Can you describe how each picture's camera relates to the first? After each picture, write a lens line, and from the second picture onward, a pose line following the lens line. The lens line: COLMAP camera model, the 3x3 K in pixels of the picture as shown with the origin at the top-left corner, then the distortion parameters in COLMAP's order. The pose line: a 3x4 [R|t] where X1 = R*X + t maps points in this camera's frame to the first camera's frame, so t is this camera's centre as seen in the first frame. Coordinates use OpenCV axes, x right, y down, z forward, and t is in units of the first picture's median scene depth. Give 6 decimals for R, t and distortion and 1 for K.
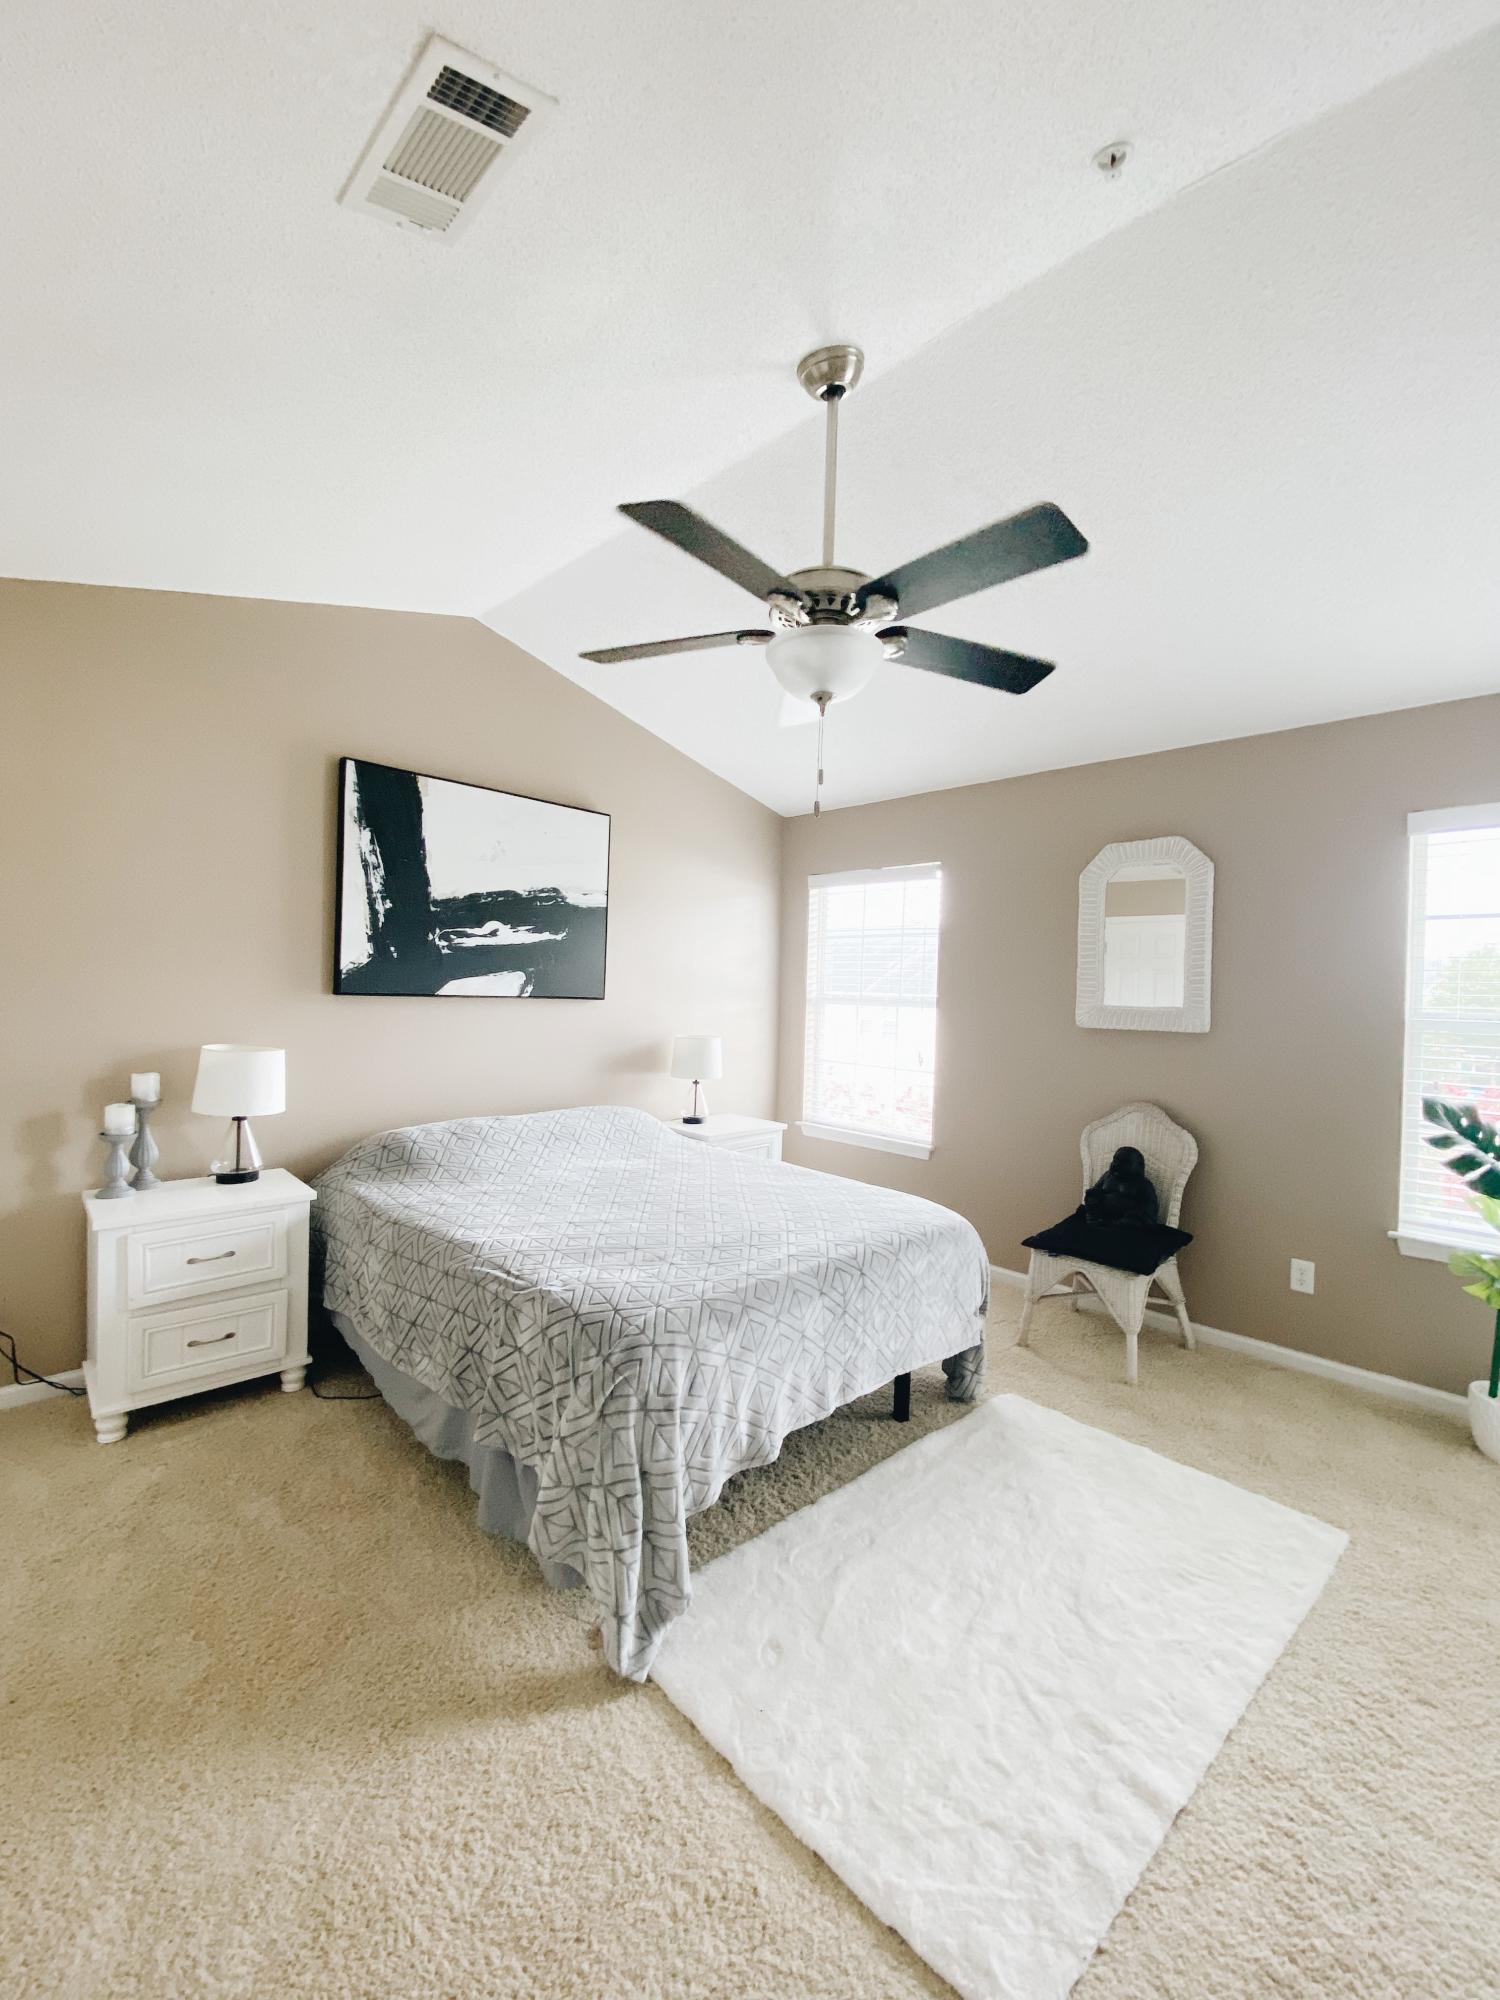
lens RADIAL K [[813.1, 0, 757.3], [0, 813.1, 1005.8], [0, 0, 1]] dist [-0.001899, -0.000258]
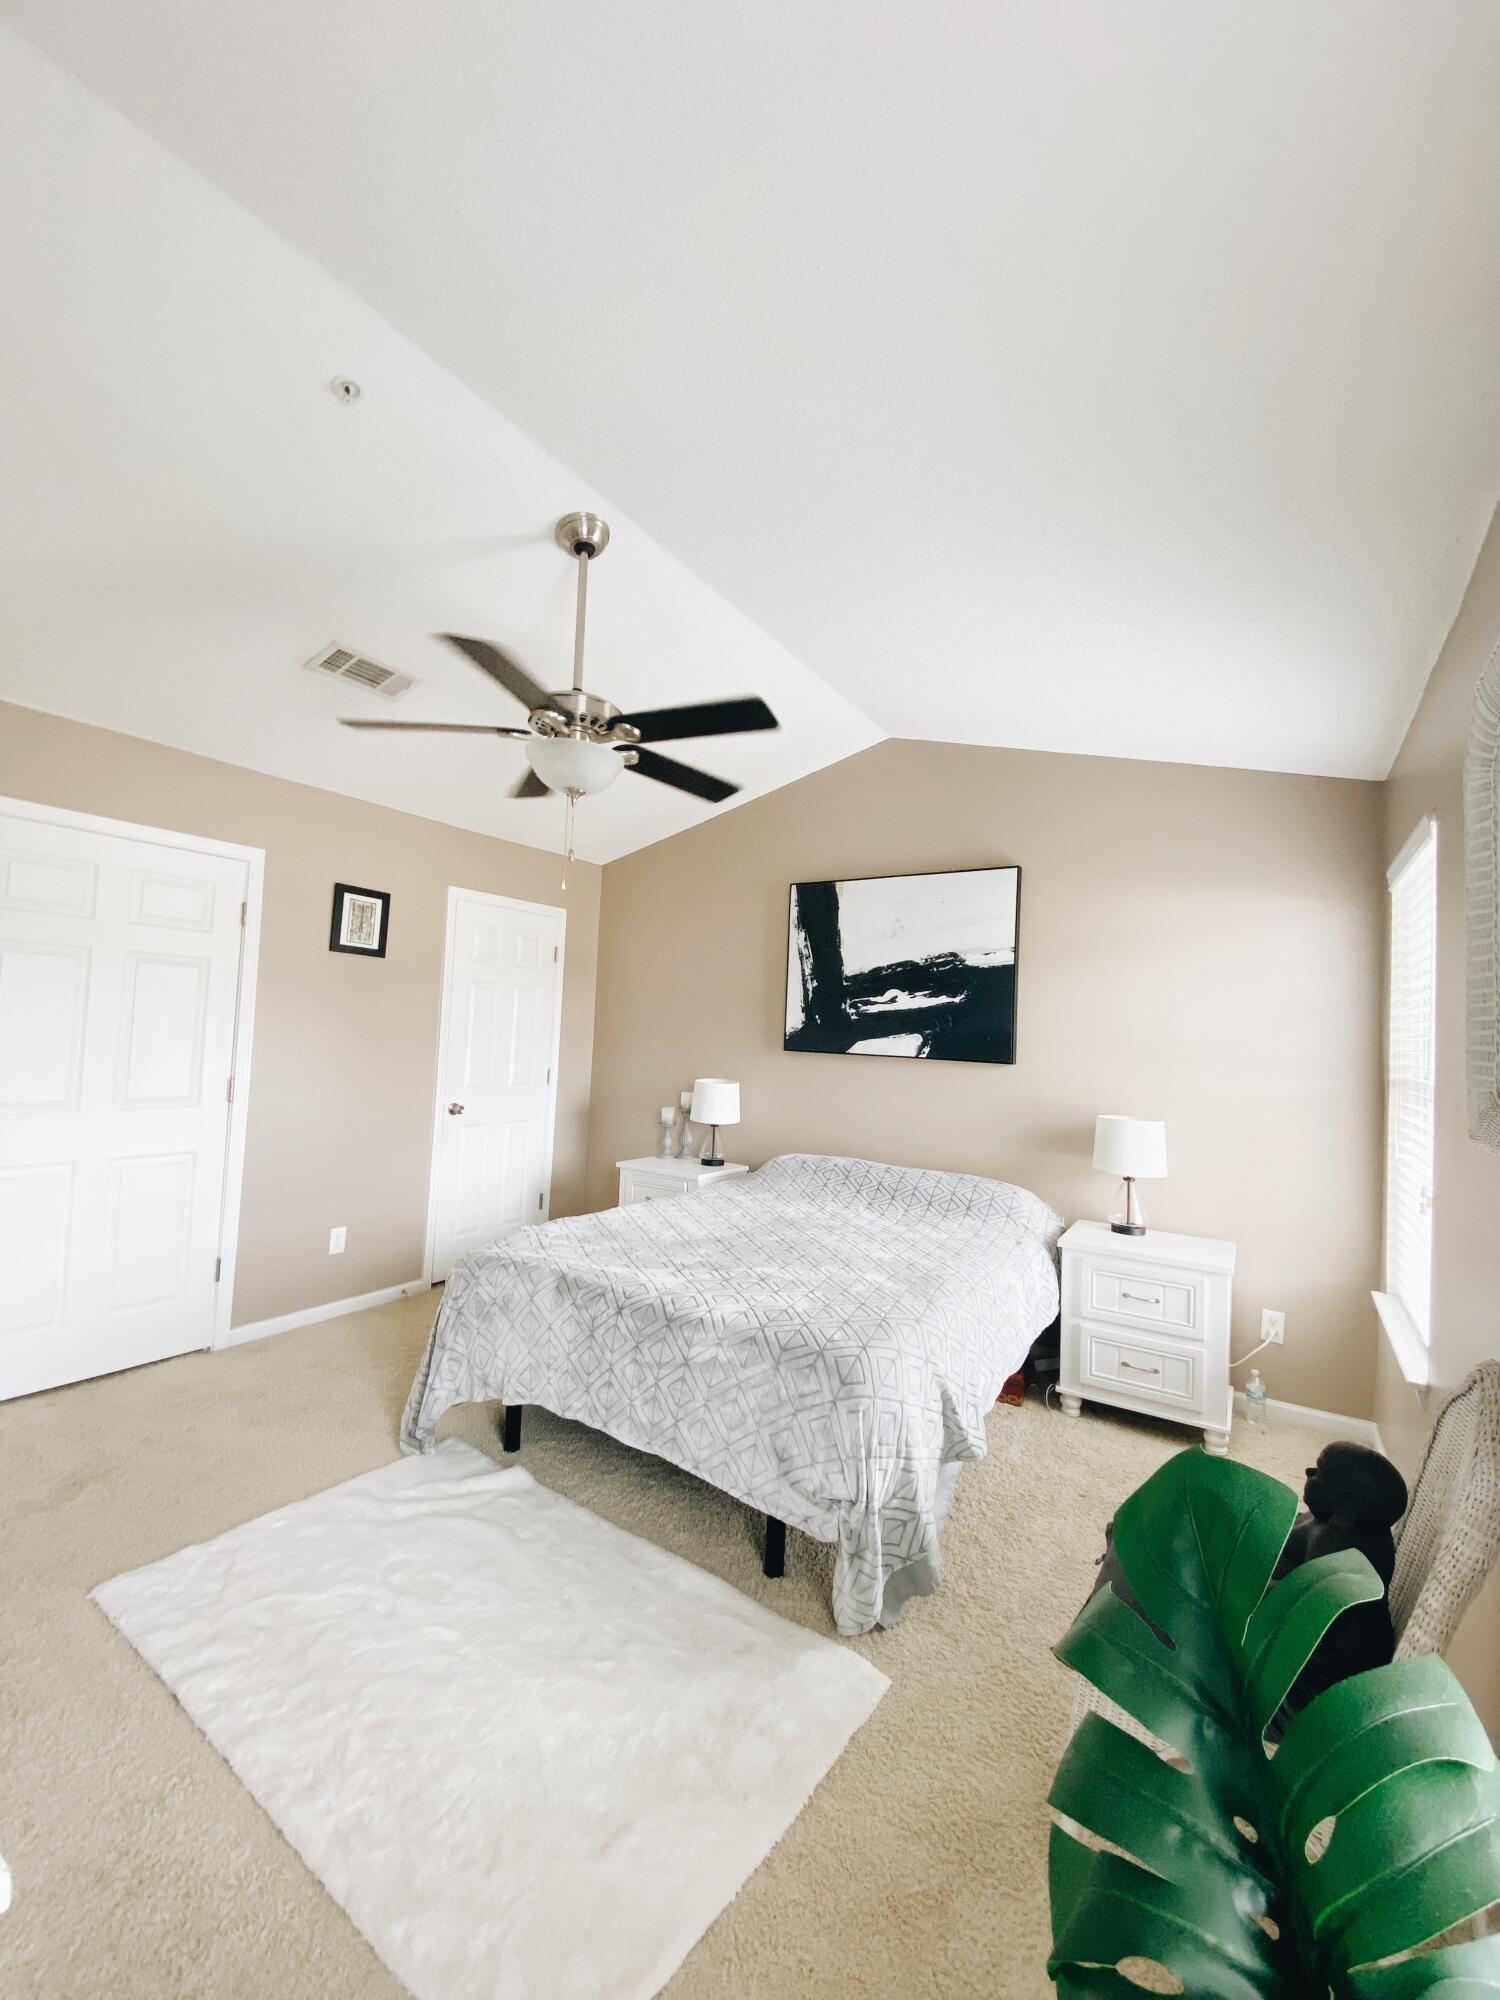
lens RADIAL K [[813.1, 0, 757.0], [0, 813.1, 995.6], [0, 0, 1]] dist [-0.001899, -0.000258]
pose [[0.196100, -0.063694, -0.978513, 0.766927], [-0.047005, 0.996130, -0.074261, -0.002129], [0.979457, 0.060557, 0.192347, 0.608041]]
